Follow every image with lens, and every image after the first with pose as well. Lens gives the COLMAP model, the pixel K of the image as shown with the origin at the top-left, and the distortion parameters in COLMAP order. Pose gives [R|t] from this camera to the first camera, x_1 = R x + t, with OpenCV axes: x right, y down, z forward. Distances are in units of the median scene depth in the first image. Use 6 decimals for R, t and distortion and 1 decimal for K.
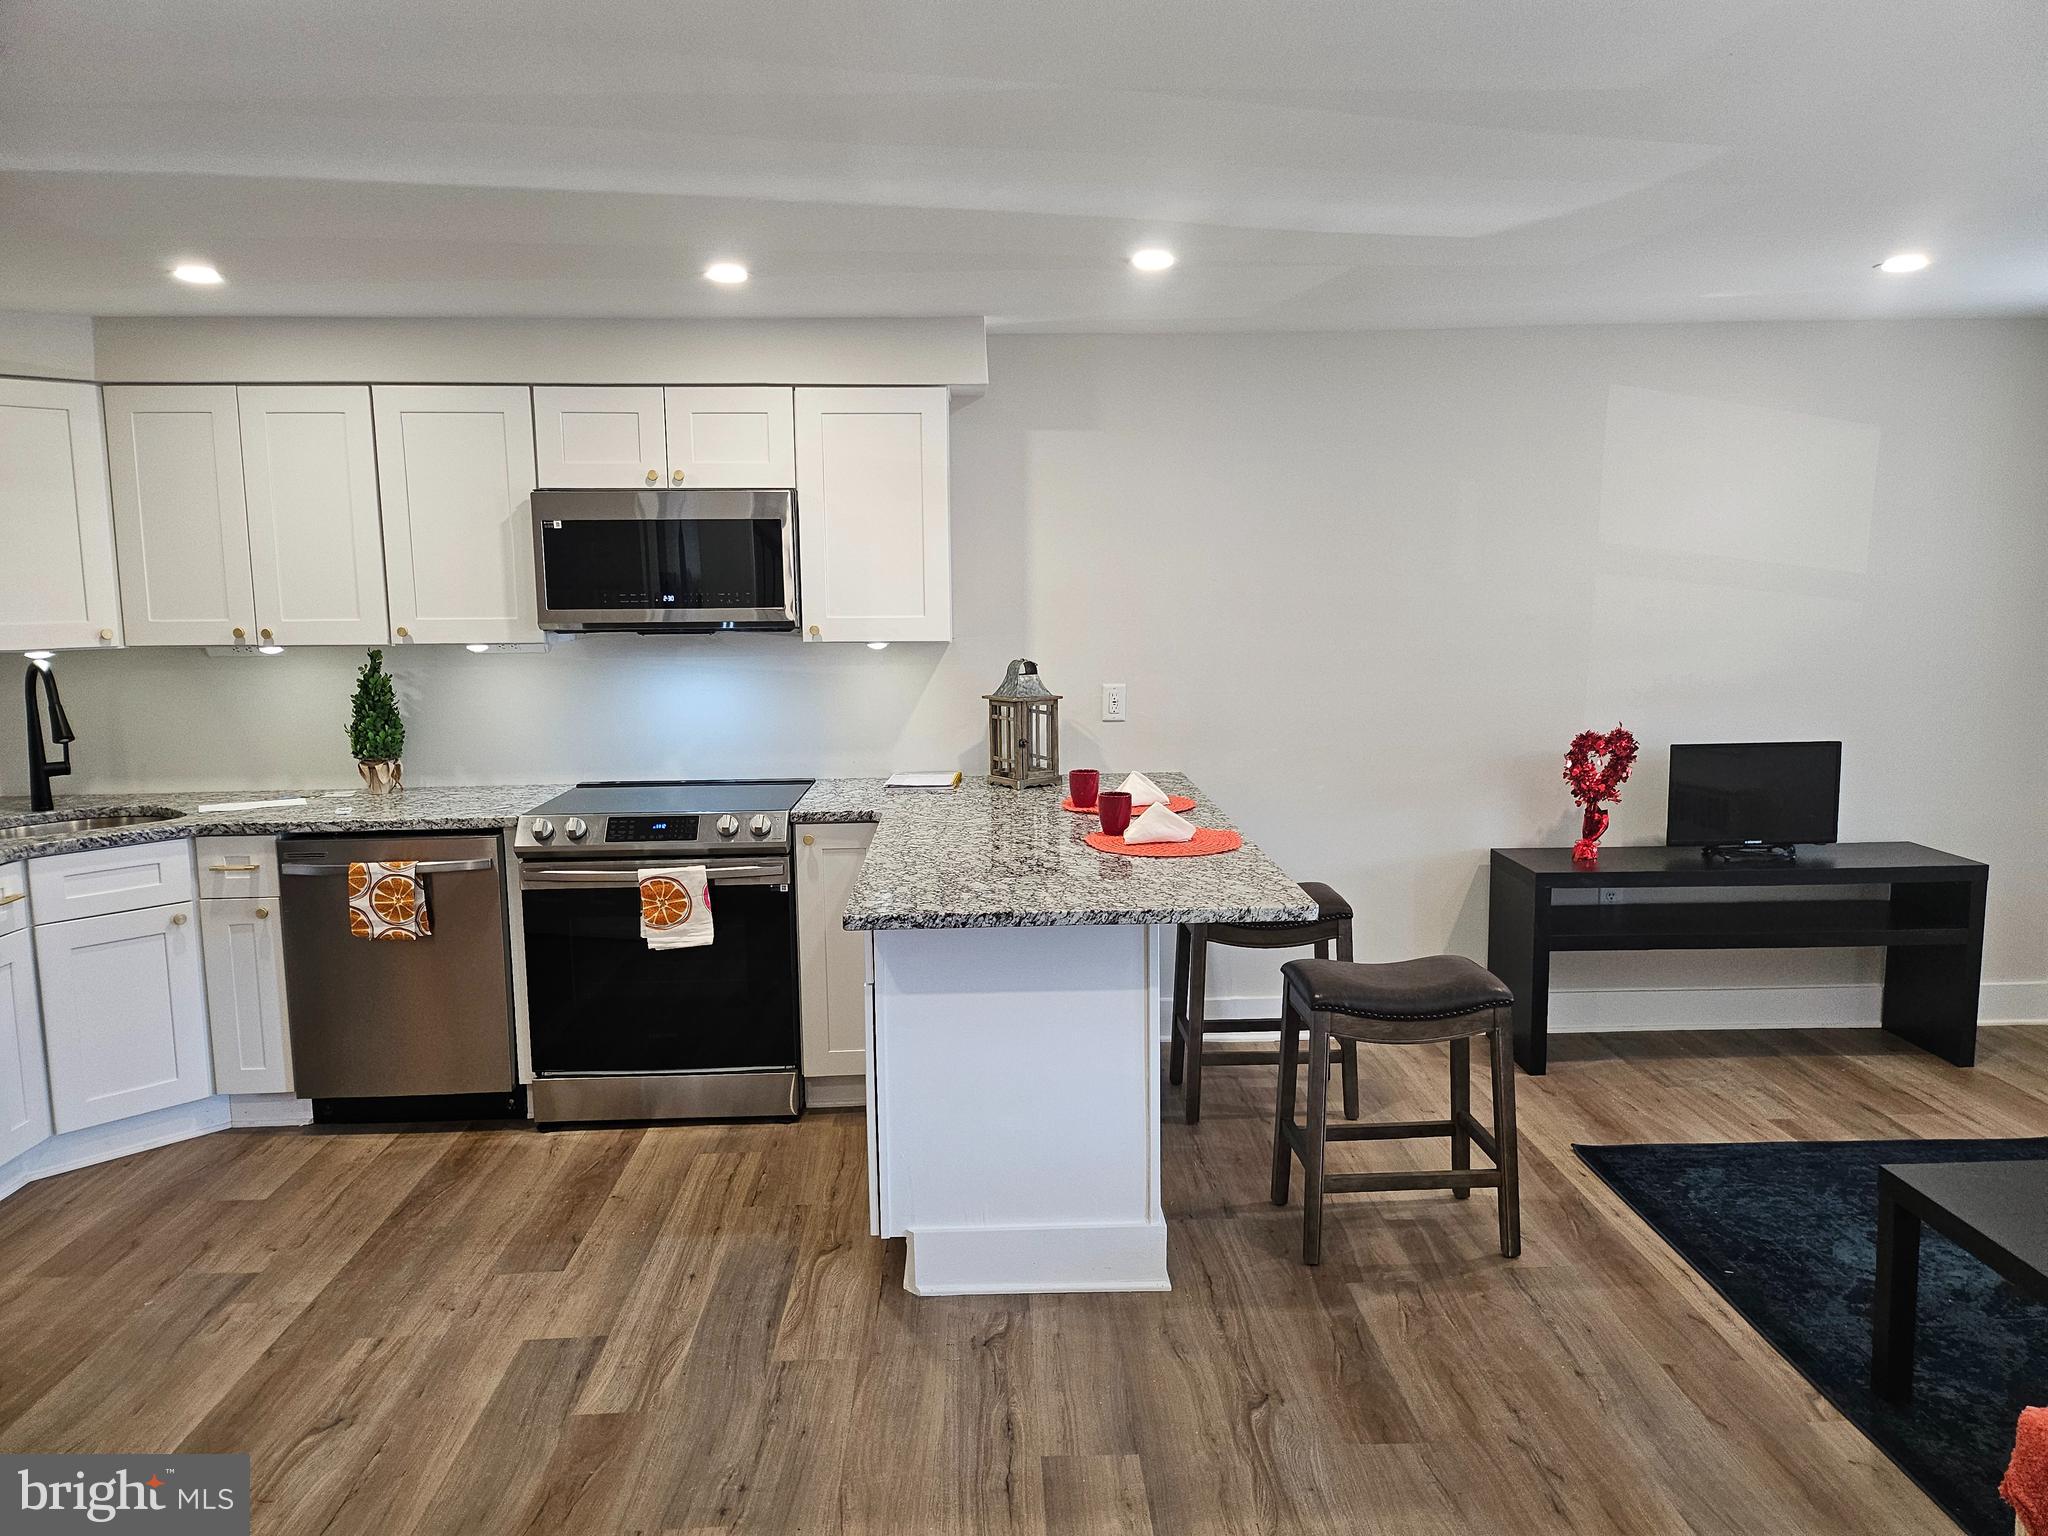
lens RADIAL K [[1430.2, 0, 1024.5], [0, 1430.2, 761.1], [0, 0, 1]] dist [0.073428, -0.078941]
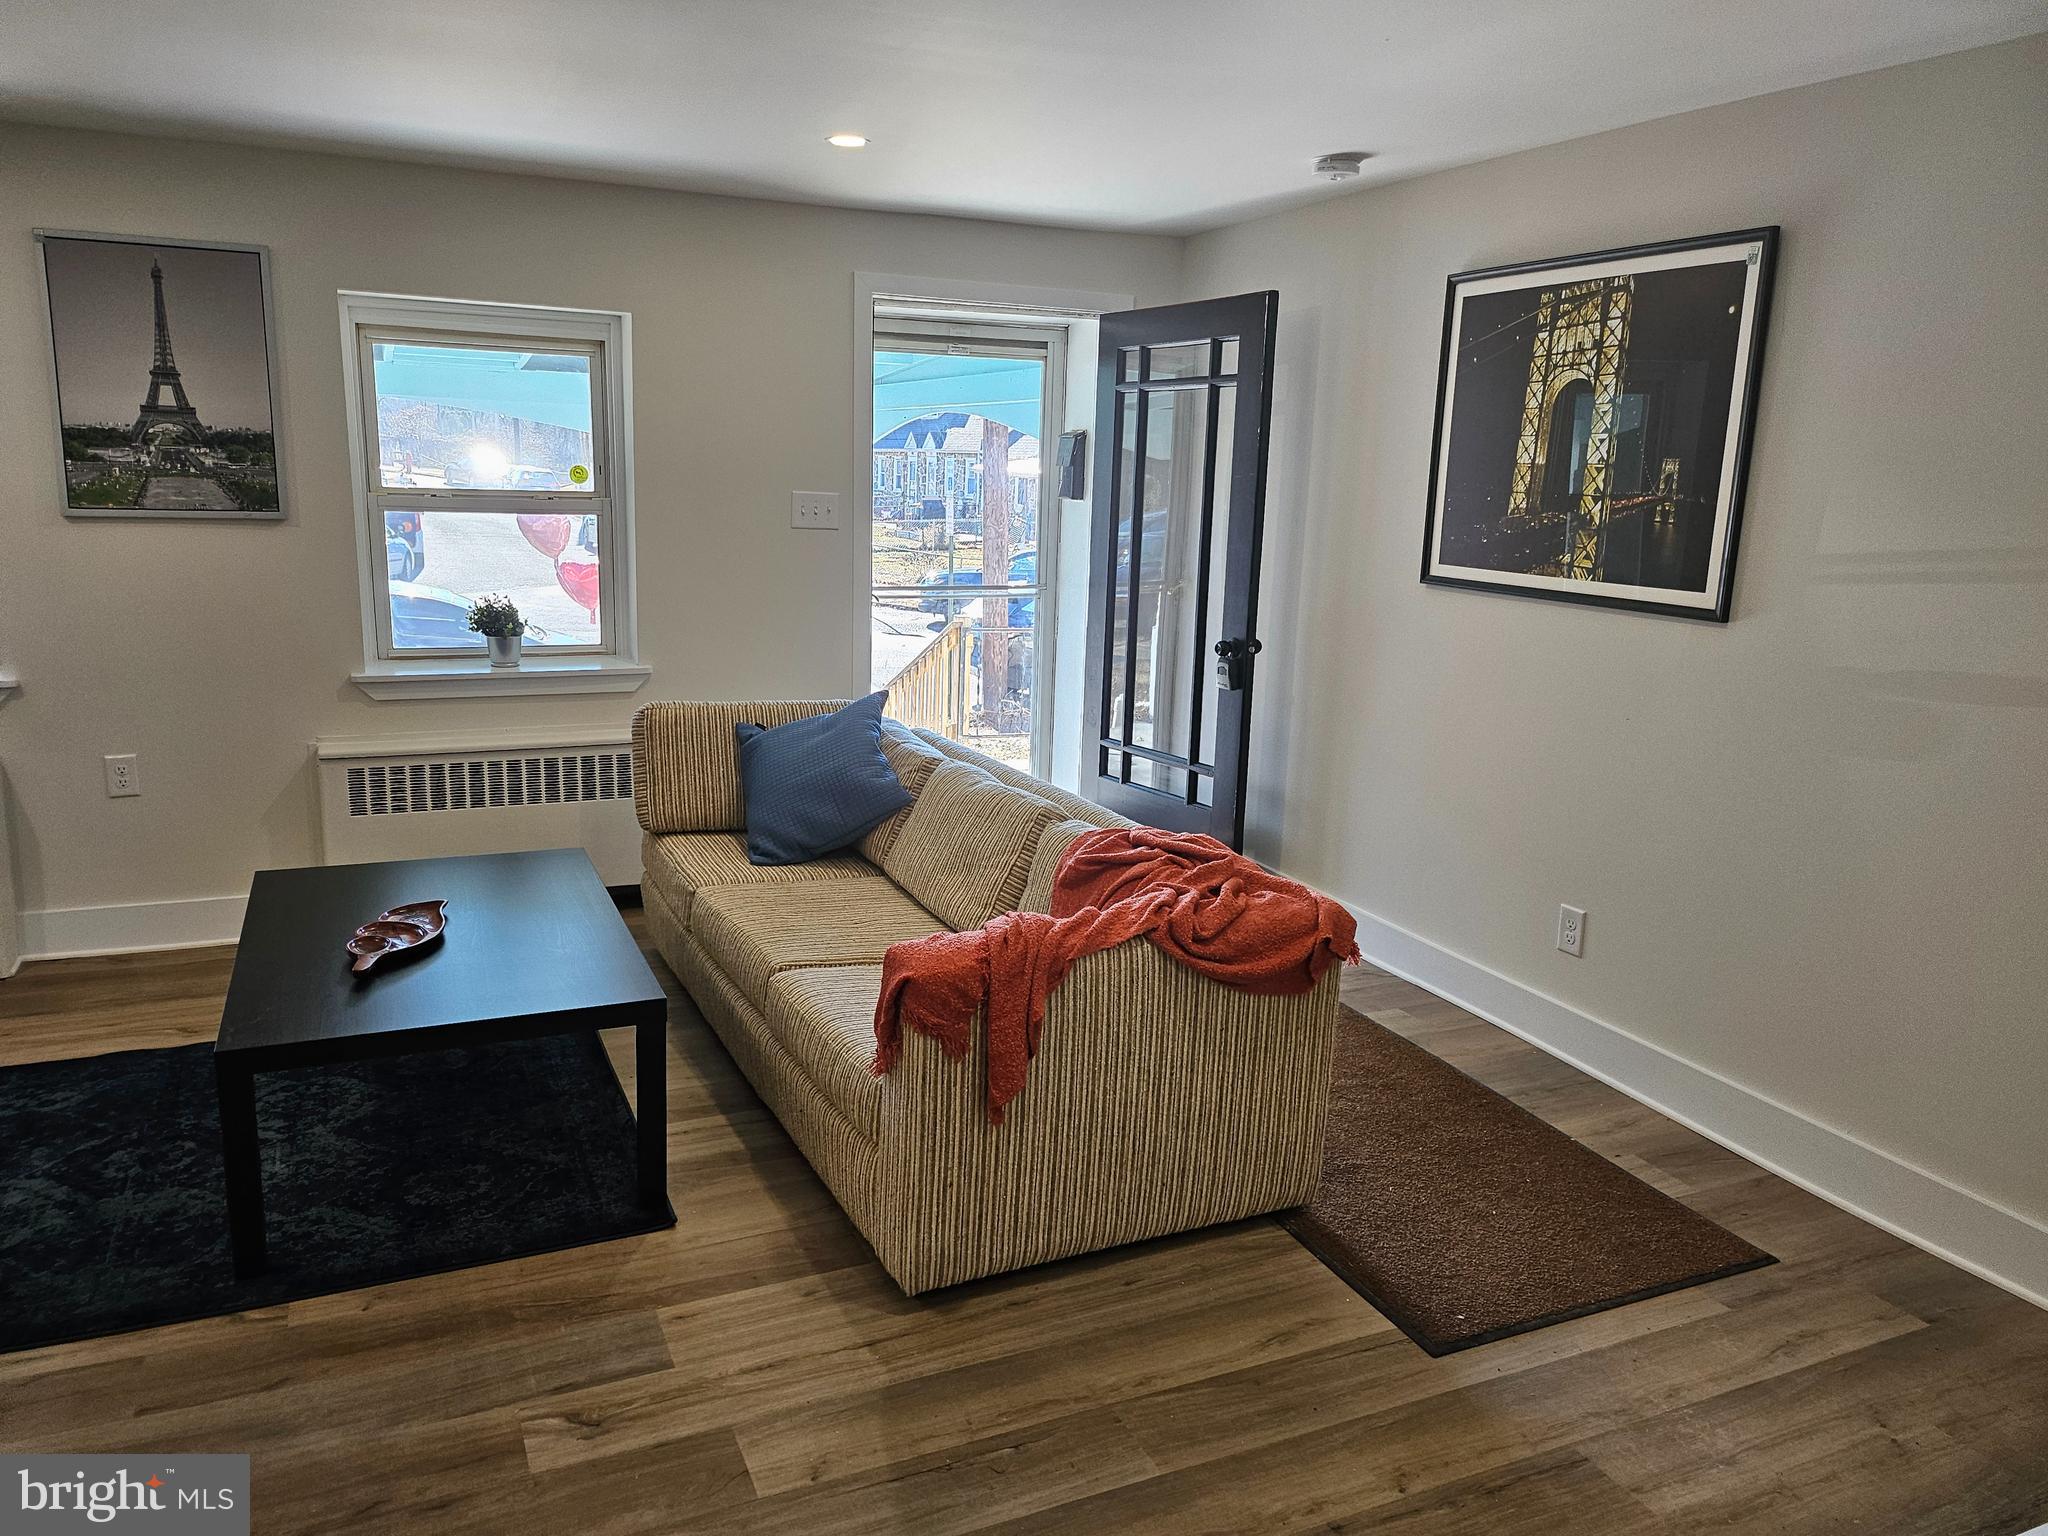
lens RADIAL K [[1430.2, 0, 995.5], [0, 1430.2, 774.7], [0, 0, 1]] dist [0.073428, -0.078941]
pose [[-0.373901, -0.195756, 0.906574, -0.276506], [0.091961, 0.964830, 0.246264, -0.052418], [-0.922898, 0.175448, -0.342749, 0.558926]]
